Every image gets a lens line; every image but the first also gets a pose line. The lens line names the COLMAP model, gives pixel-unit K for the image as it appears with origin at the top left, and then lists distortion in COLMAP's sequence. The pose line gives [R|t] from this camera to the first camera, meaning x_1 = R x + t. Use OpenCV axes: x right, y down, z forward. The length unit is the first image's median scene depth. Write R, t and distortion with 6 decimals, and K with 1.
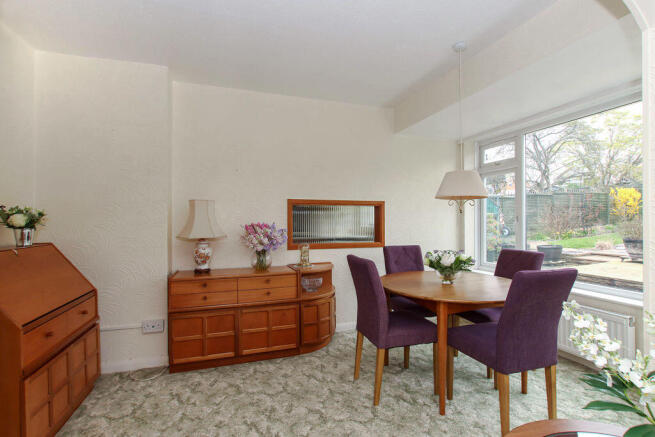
lens RADIAL K [[307.7, 0, 327.5], [0, 307.7, 218.5], [0, 0, 1]] dist [-0.026663, 0.000172]
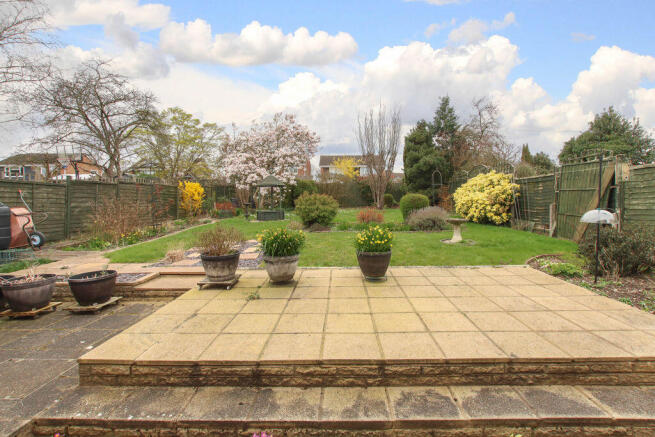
lens RADIAL K [[307.7, 0, 327.5], [0, 307.7, 218.5], [0, 0, 1]] dist [-0.026663, 0.000172]
pose [[0.350487, -0.029719, 0.936096, 0.125409], [-0.005257, 0.999418, 0.033698, -0.011247], [-0.936553, -0.016732, 0.350127, 0.139357]]
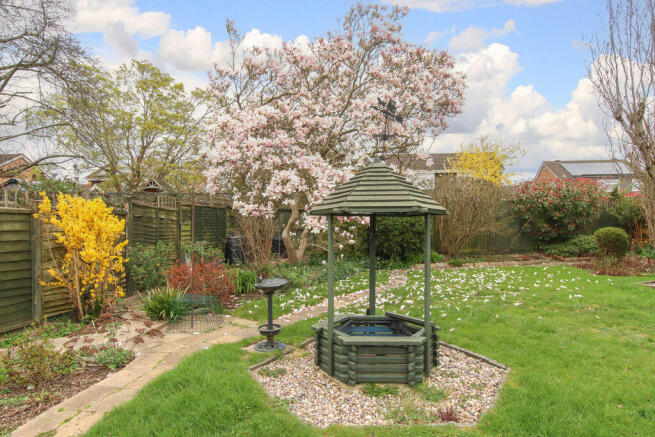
lens RADIAL K [[405.4, 0, 327.5], [0, 405.4, 218.5], [0, 0, 1]] dist [-0.001354, -0.000309]
pose [[0.445959, 0.023937, 0.894733, 0.489358], [-0.007422, 0.999707, -0.023046, -0.048717], [-0.895023, 0.003637, 0.446006, 0.397532]]
